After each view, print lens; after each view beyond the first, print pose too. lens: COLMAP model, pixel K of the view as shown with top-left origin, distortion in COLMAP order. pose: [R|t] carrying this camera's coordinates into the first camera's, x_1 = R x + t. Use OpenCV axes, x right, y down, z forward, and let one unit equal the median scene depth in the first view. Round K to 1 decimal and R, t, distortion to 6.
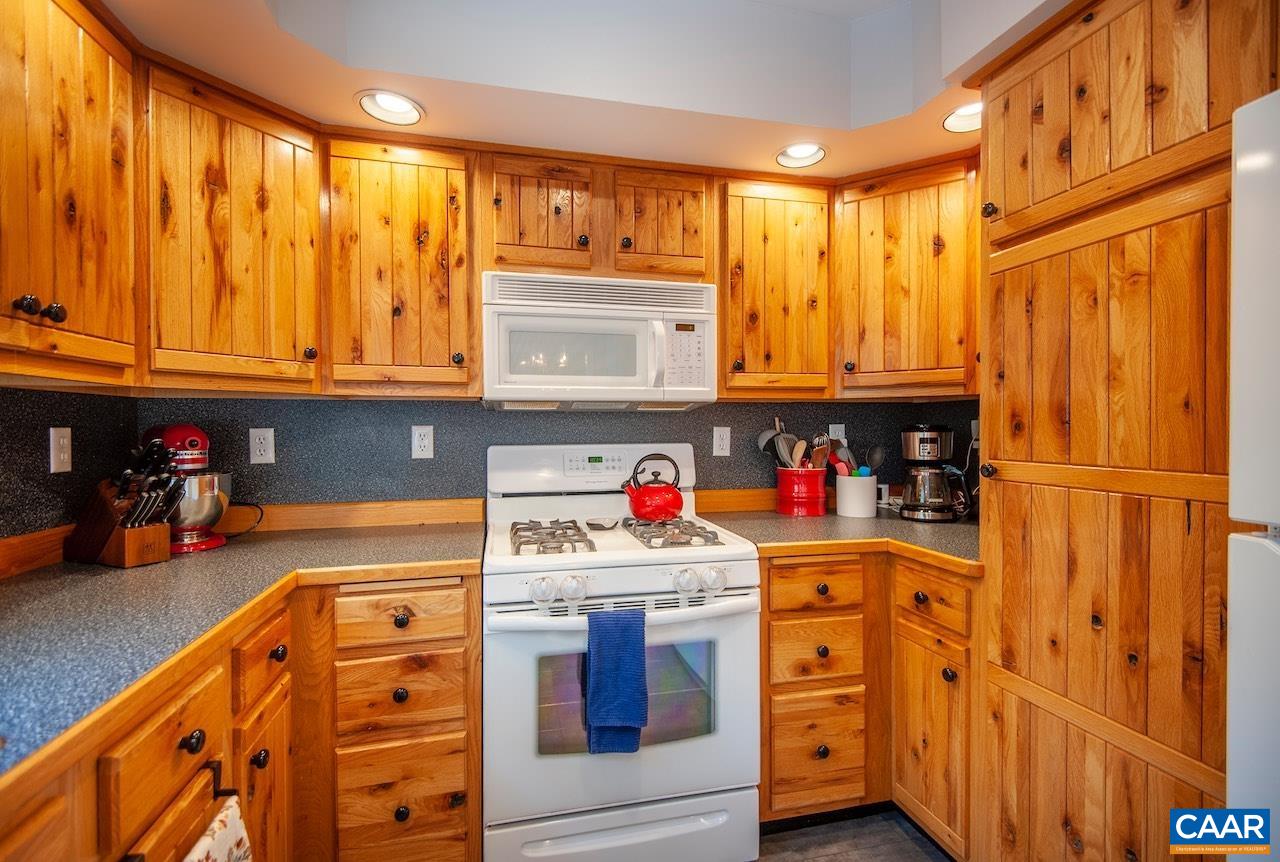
lens RADIAL K [[585.0, 0, 638.3], [0, 585.0, 428.1], [0, 0, 1]] dist [-0.002569, -0.002442]
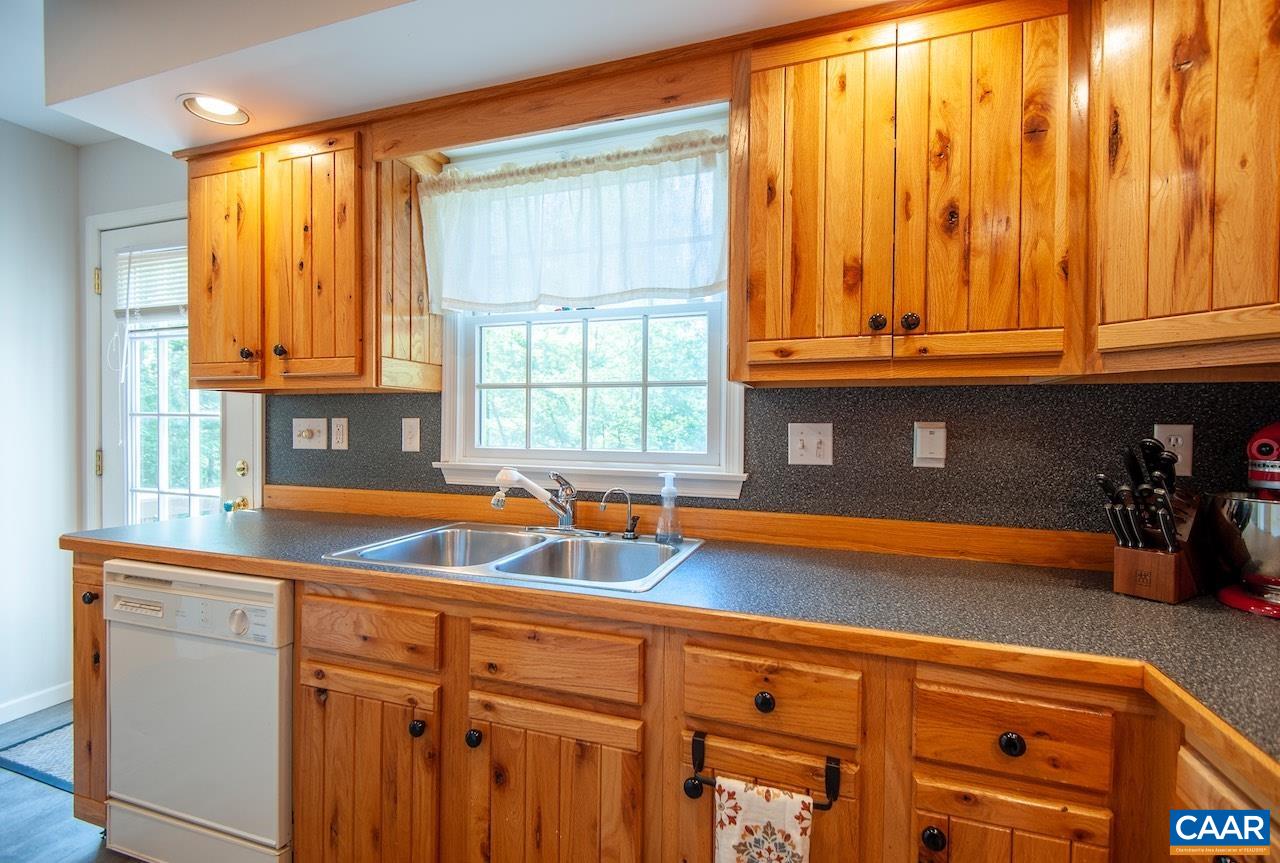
lens RADIAL K [[585.0, 0, 637.3], [0, 585.0, 432.0], [0, 0, 1]] dist [-0.002569, -0.002442]
pose [[-0.543285, 0.011619, -0.839468, 0.195219], [-0.010836, 0.999724, 0.020849, 0.001060], [0.839479, 0.020423, -0.543009, 0.897345]]
